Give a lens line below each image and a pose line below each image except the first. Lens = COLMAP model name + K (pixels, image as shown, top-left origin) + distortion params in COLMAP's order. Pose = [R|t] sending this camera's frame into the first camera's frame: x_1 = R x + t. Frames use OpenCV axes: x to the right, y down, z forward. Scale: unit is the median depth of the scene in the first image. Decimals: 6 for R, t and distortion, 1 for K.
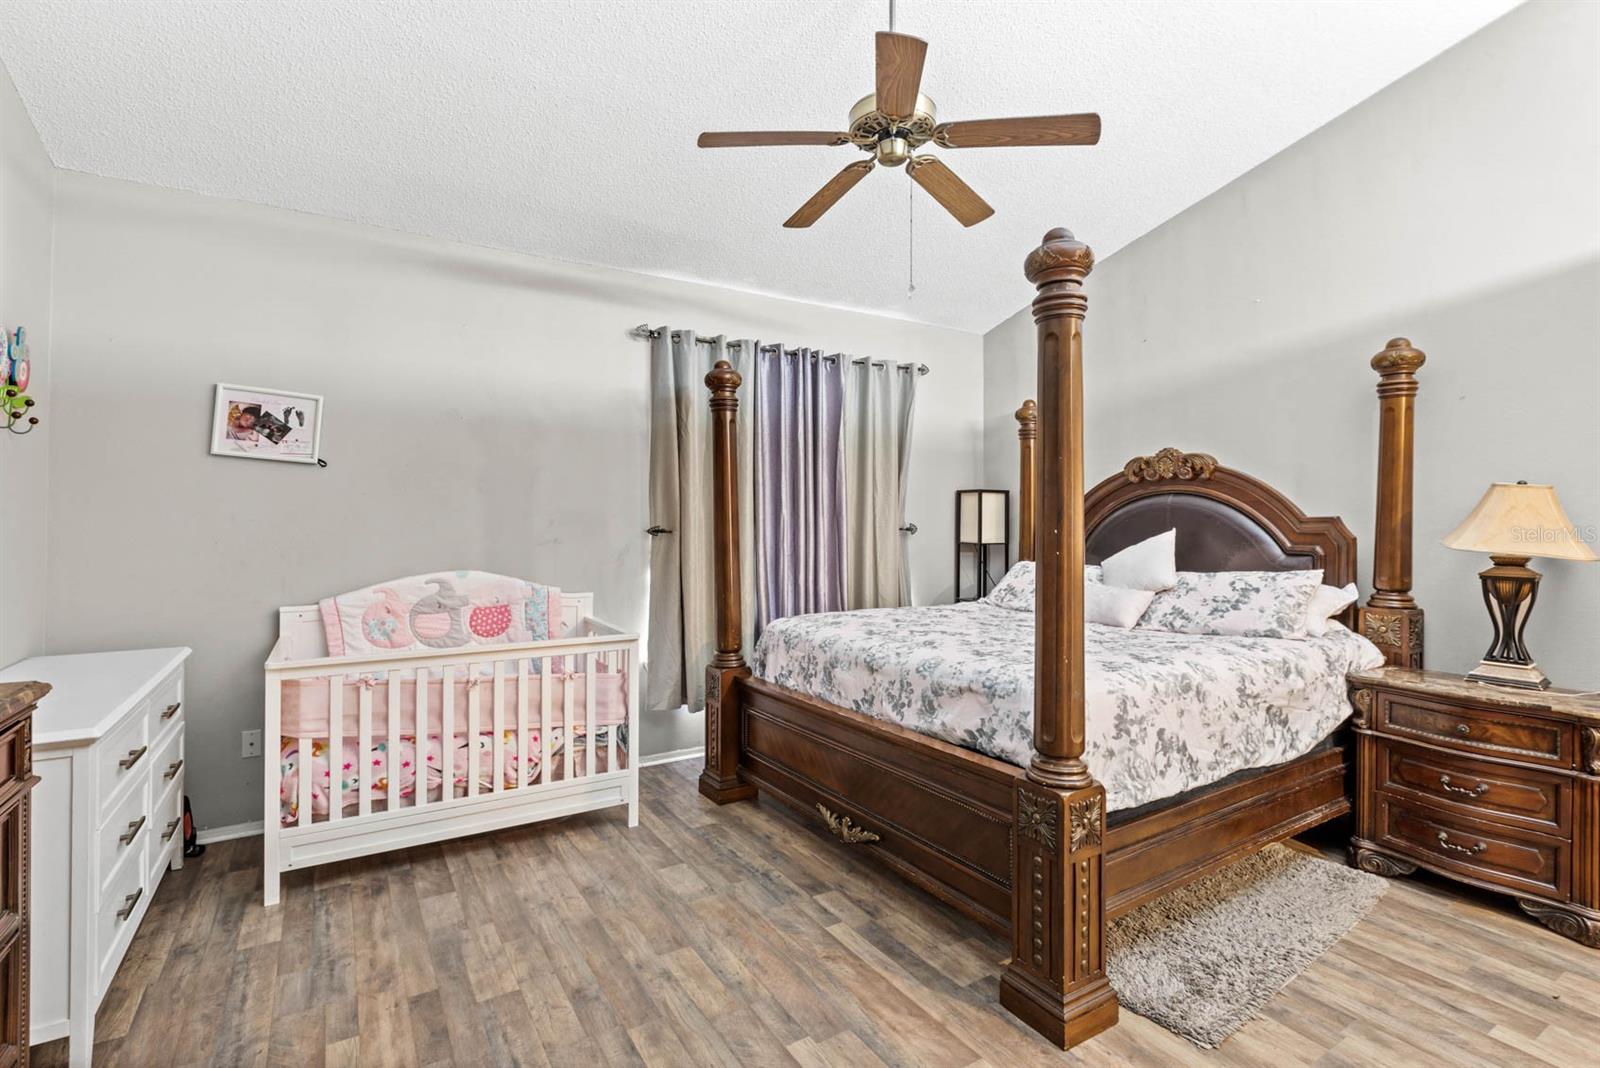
lens RADIAL K [[745.1, 0, 798.0], [0, 745.1, 520.4], [0, 0, 1]] dist [-0.002256, 0.001177]
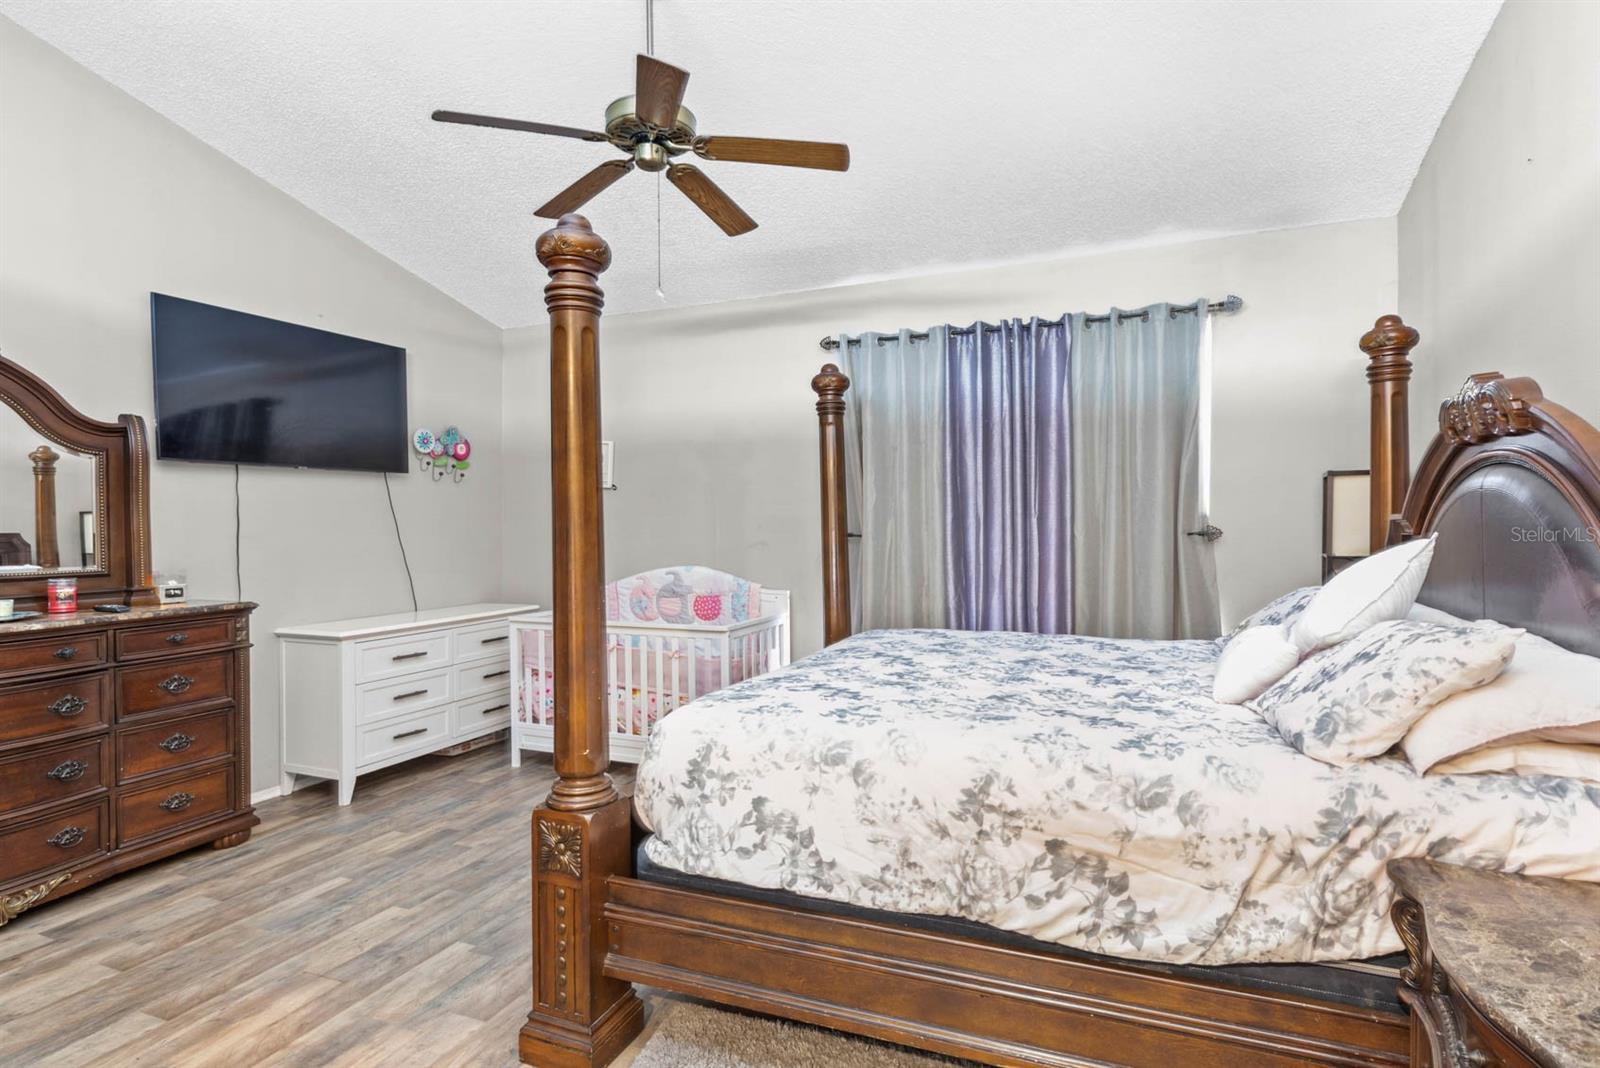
lens RADIAL K [[766.0, 0, 799.3], [0, 766.0, 545.8], [0, 0, 1]] dist [-0.001970, 0.000179]
pose [[0.615418, 0.014532, -0.788067, 1.023828], [0.007866, 0.999667, 0.024577, 0.003973], [0.788161, -0.021324, 0.615099, 0.506068]]
